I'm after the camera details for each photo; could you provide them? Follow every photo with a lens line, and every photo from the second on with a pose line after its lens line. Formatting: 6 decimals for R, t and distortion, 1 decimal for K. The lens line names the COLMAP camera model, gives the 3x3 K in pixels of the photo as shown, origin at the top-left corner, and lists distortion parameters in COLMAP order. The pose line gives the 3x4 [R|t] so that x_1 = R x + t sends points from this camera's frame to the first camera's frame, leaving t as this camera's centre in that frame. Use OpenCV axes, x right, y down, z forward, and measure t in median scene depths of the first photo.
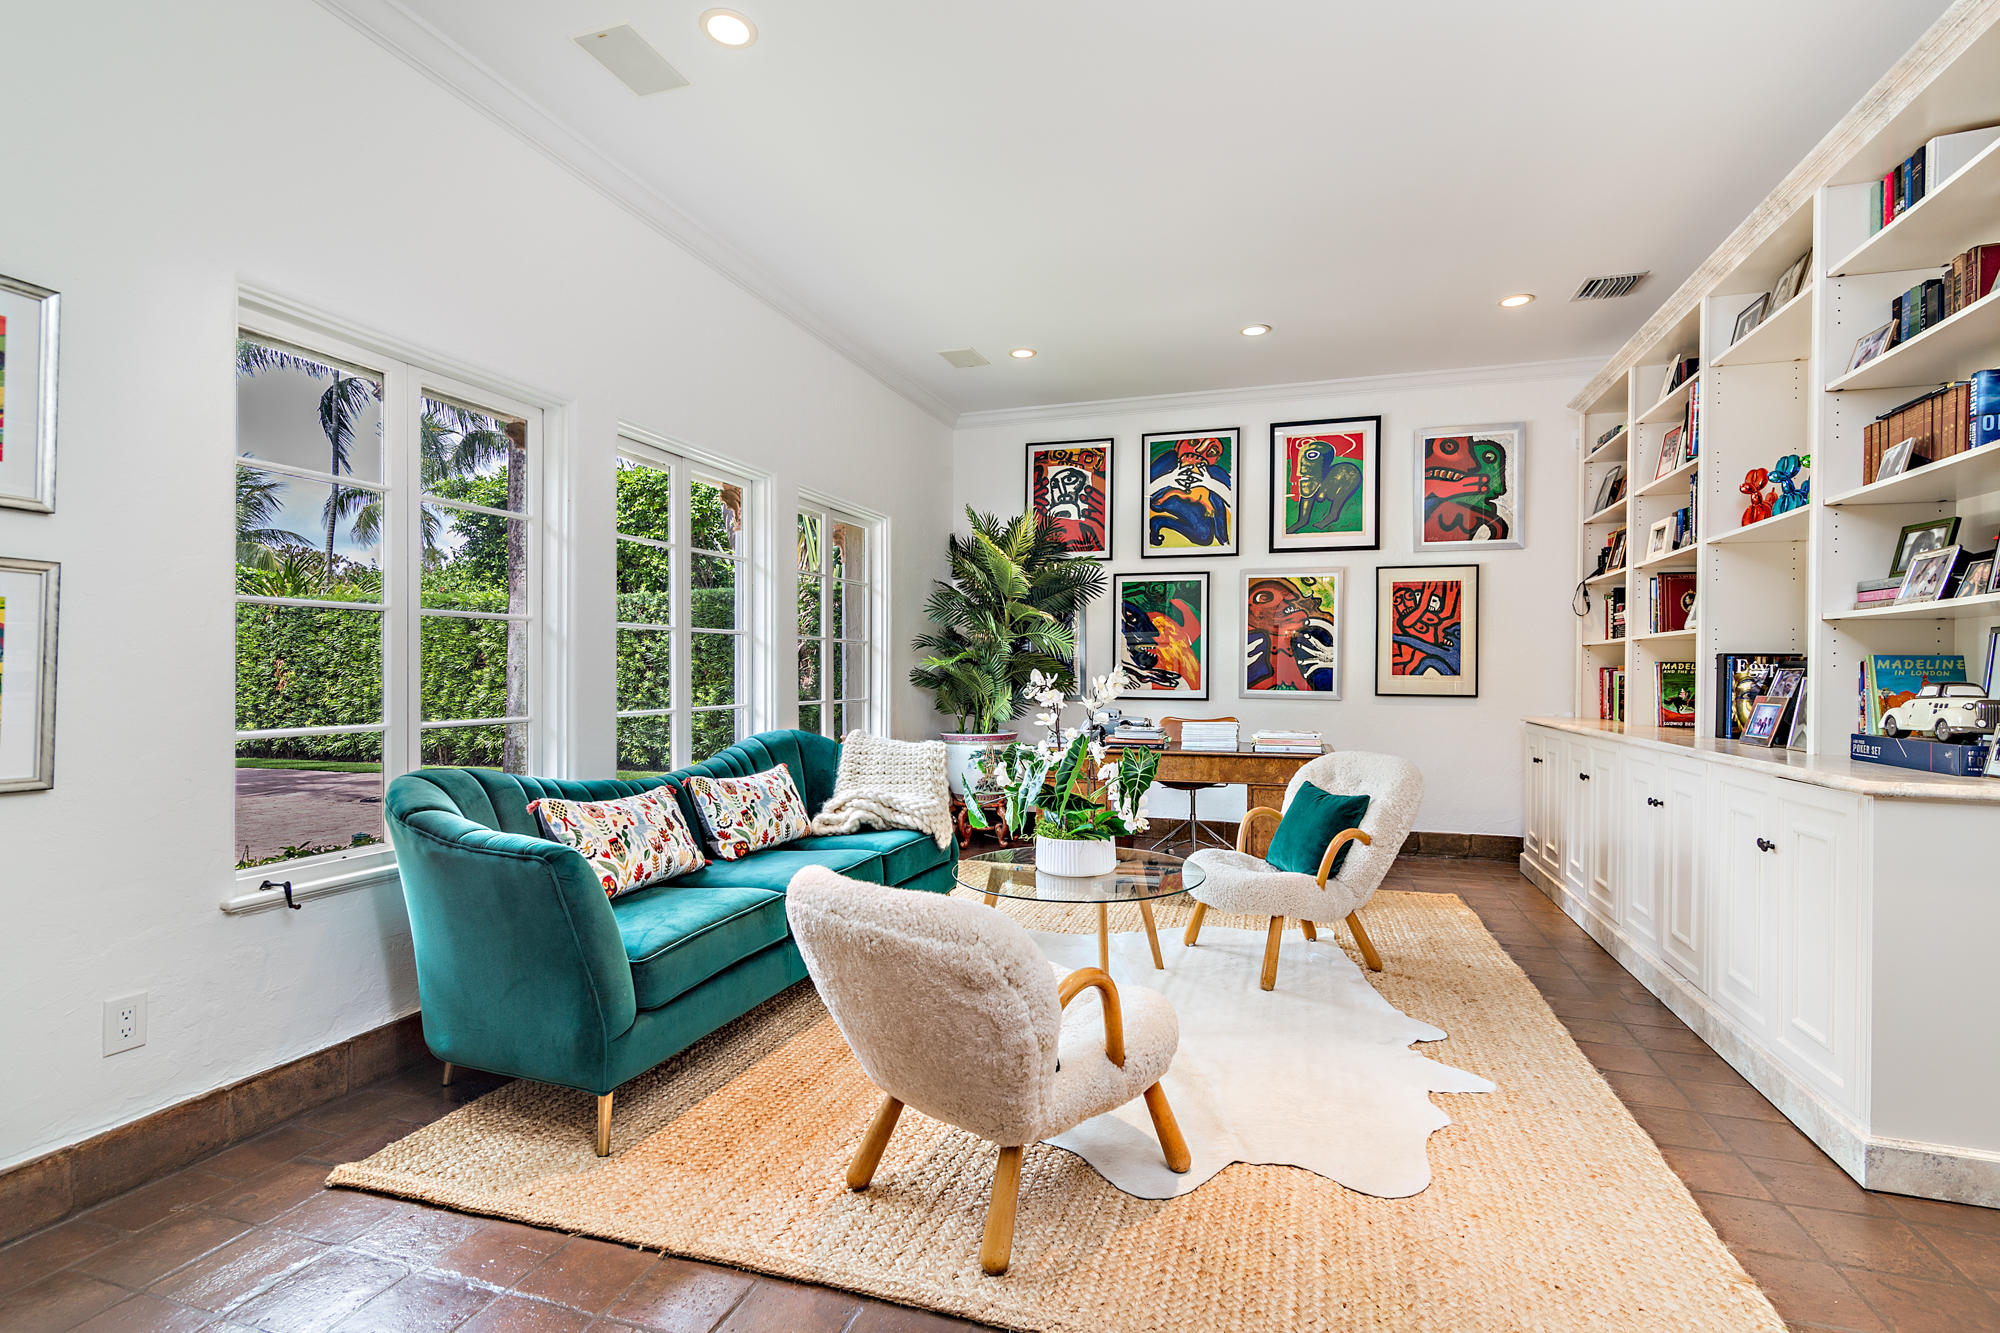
lens RADIAL K [[935.7, 0, 1000.0], [0, 935.7, 666.5], [0, 0, 1]] dist [-0.000071, 0.000350]
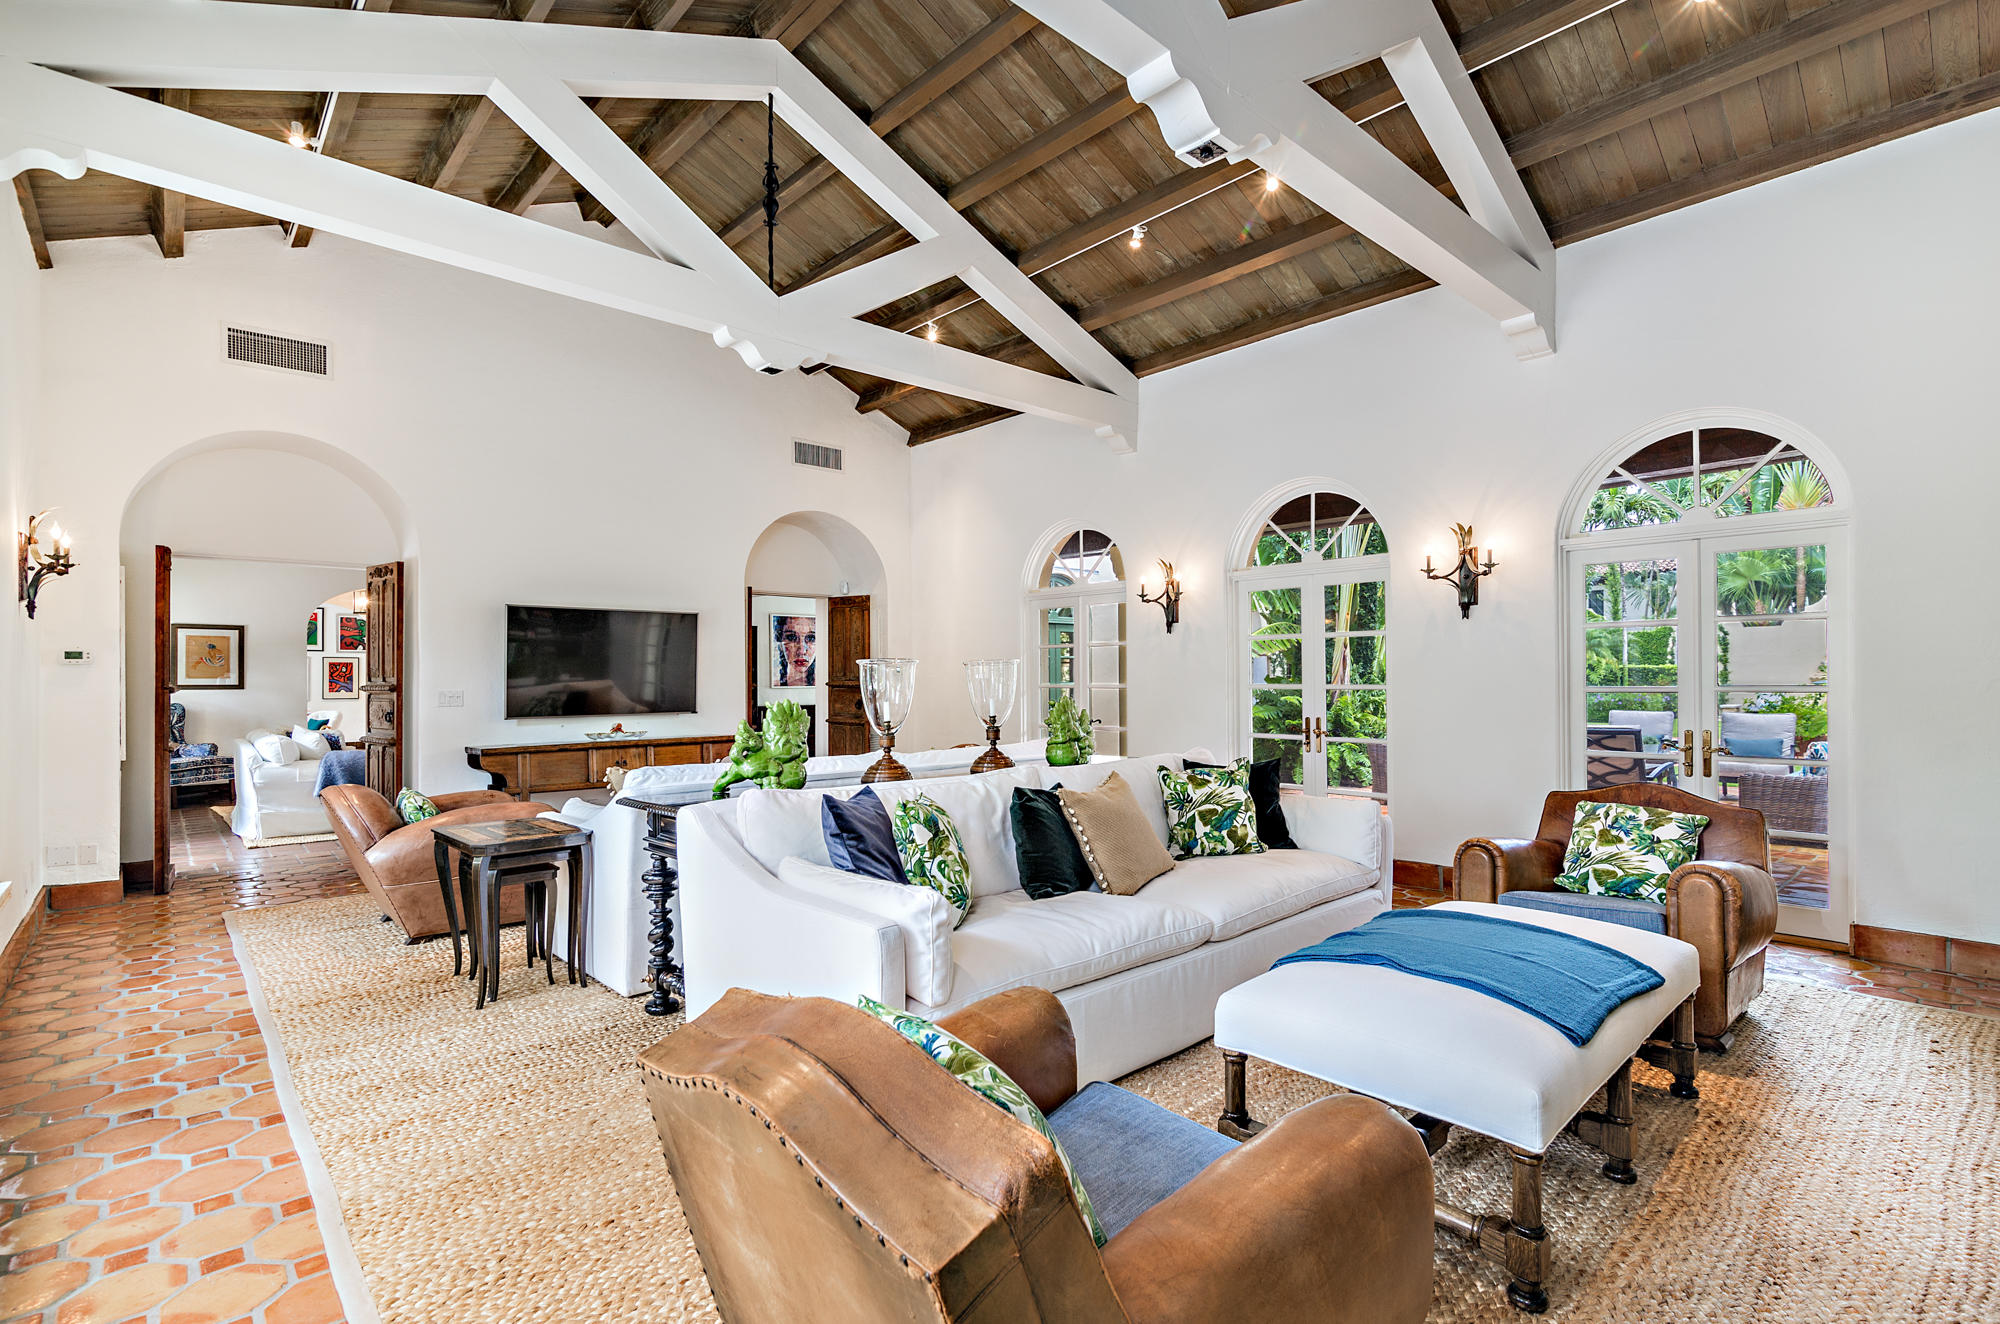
lens RADIAL K [[939.4, 0, 1001.6], [0, 939.4, 670.4], [0, 0, 1]] dist [-0.003893, -0.001211]
pose [[0.502158, -0.006345, 0.864753, -1.164240], [0.011046, 0.999939, 0.000922, -0.043389], [-0.864705, 0.009089, 0.502197, -2.526699]]
